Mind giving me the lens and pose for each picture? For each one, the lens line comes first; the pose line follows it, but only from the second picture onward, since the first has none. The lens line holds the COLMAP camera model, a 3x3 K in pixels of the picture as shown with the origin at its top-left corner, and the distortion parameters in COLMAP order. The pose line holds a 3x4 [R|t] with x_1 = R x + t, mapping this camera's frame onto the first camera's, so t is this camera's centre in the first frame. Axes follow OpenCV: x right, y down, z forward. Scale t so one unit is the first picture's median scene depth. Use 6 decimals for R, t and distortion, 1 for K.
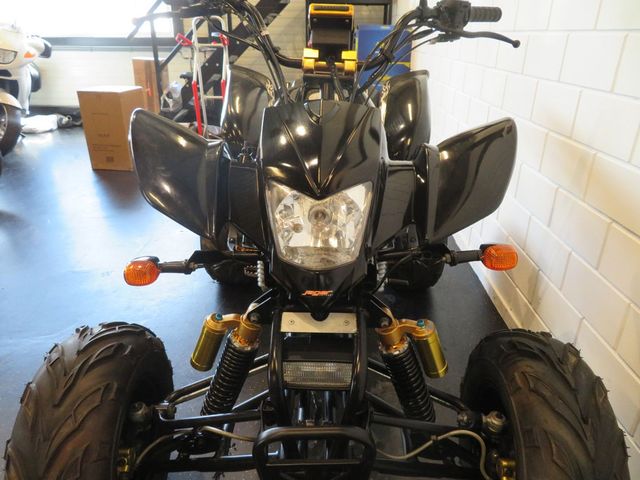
lens RADIAL K [[459.0, 0, 319.5], [0, 459.0, 241.7], [0, 0, 1]] dist [0.004047, -0.011481]
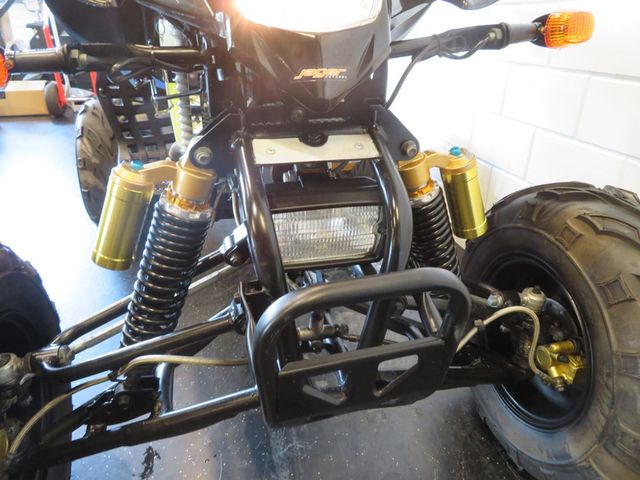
lens RADIAL K [[459.0, 0, 318.4], [0, 459.0, 237.5], [0, 0, 1]] dist [0.004047, -0.011481]
pose [[0.966896, -0.108402, 0.231001, -0.133158], [0.104560, 0.994100, 0.028848, 0.244495], [-0.232765, -0.003740, 0.972526, 0.363955]]
